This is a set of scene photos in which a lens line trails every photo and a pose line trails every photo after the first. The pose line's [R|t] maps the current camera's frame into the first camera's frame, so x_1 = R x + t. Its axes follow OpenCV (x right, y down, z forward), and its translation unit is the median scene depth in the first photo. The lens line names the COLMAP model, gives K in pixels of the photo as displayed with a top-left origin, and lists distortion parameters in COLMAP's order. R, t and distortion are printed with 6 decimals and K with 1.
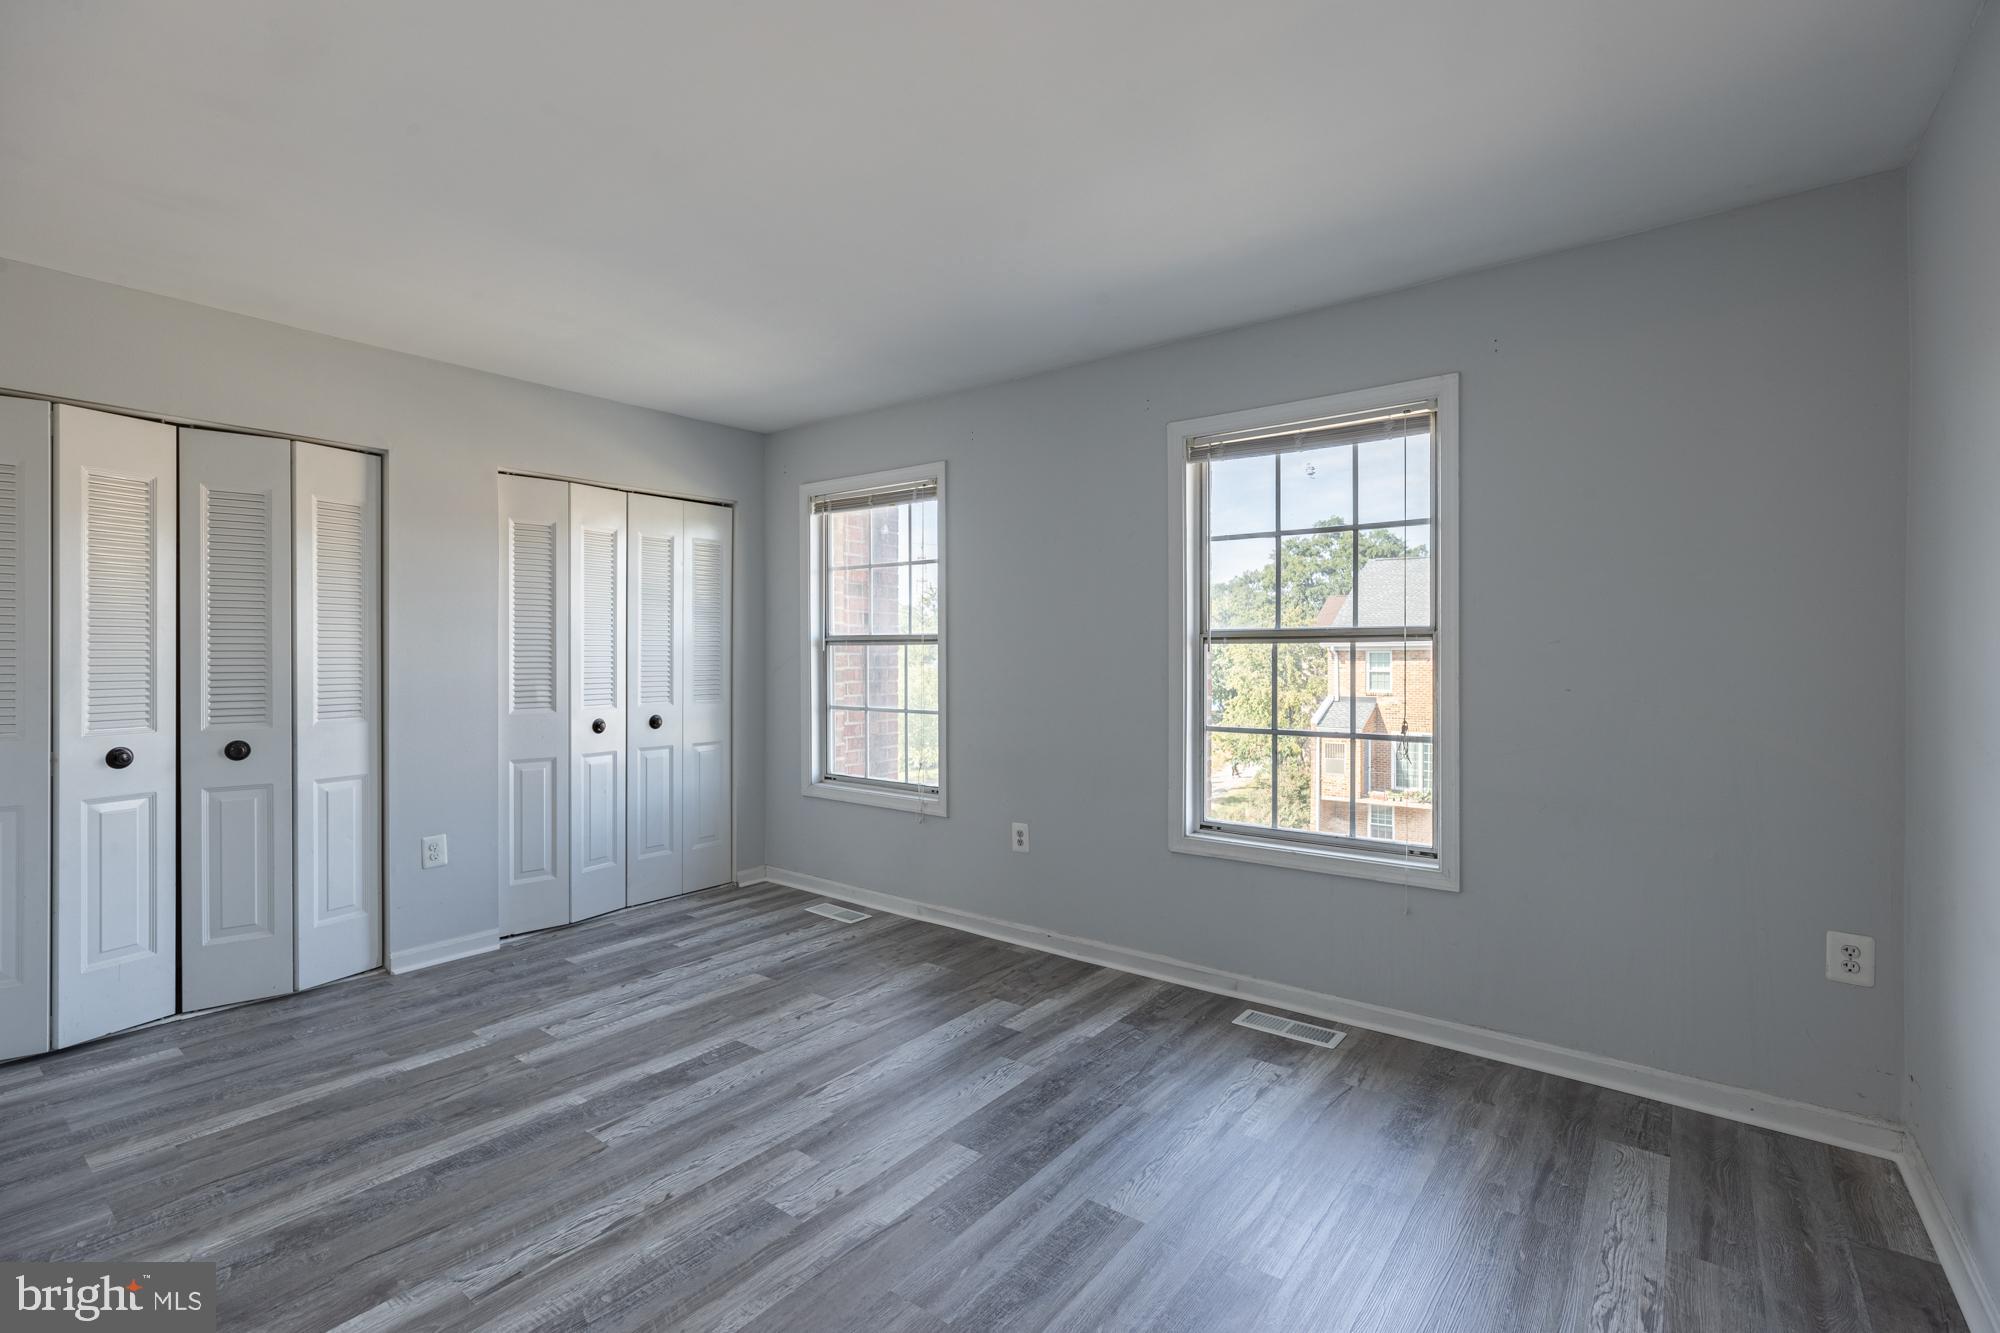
lens RADIAL K [[904.2, 0, 1003.1], [0, 904.2, 645.8], [0, 0, 1]] dist [-0.013155, 0.007064]
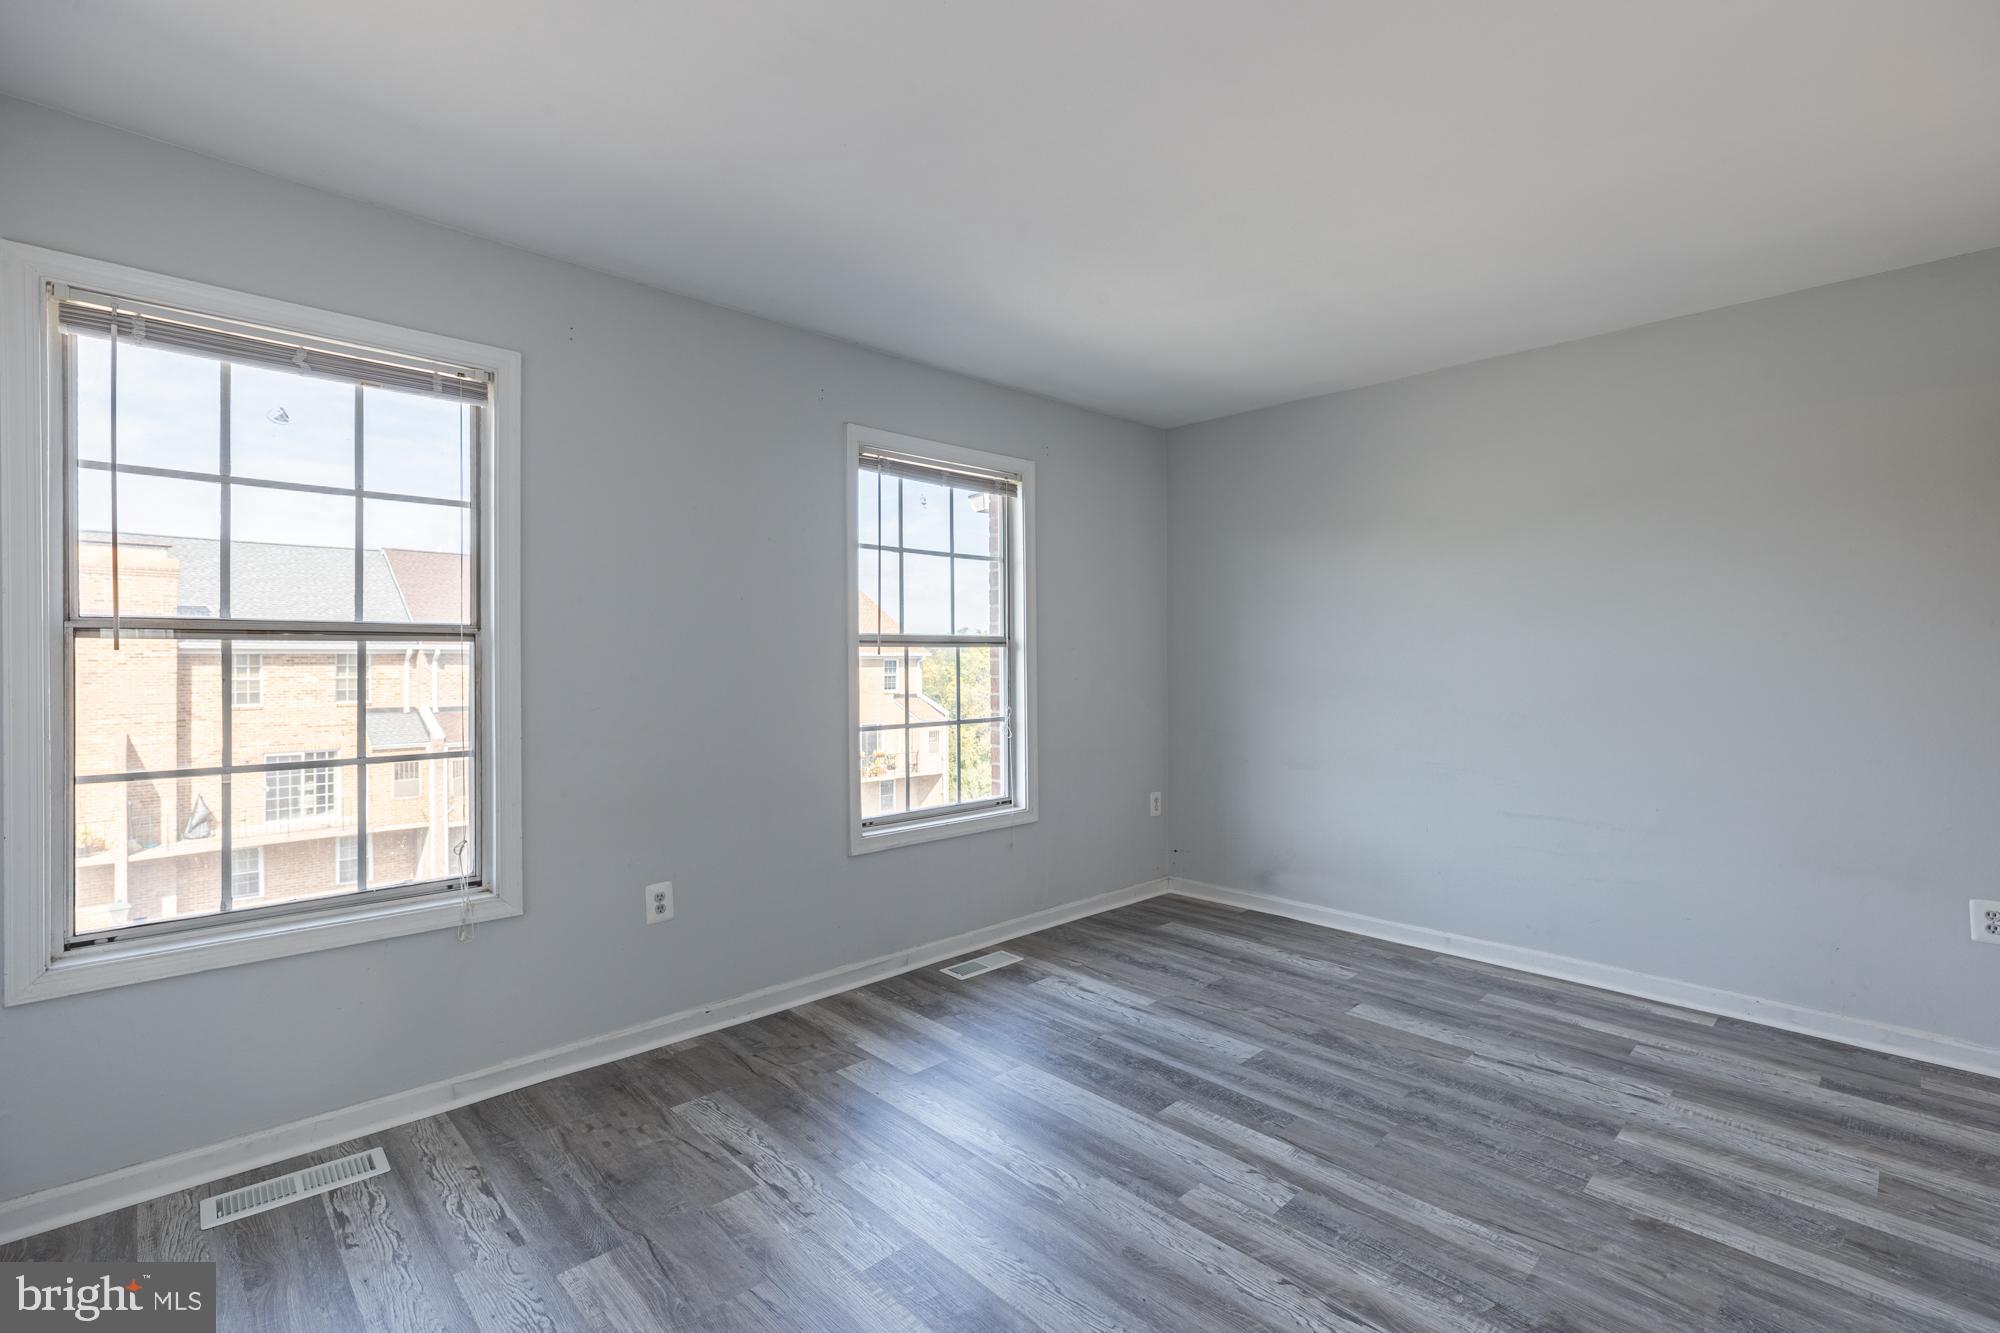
lens RADIAL K [[904.2, 0, 1003.1], [0, 904.2, 645.8], [0, 0, 1]] dist [-0.013155, 0.007064]
pose [[0.146889, 0.011686, 0.989084, -0.840084], [-0.005999, 0.999922, -0.010923, 0.007666], [-0.989135, -0.004329, 0.146947, 0.753726]]
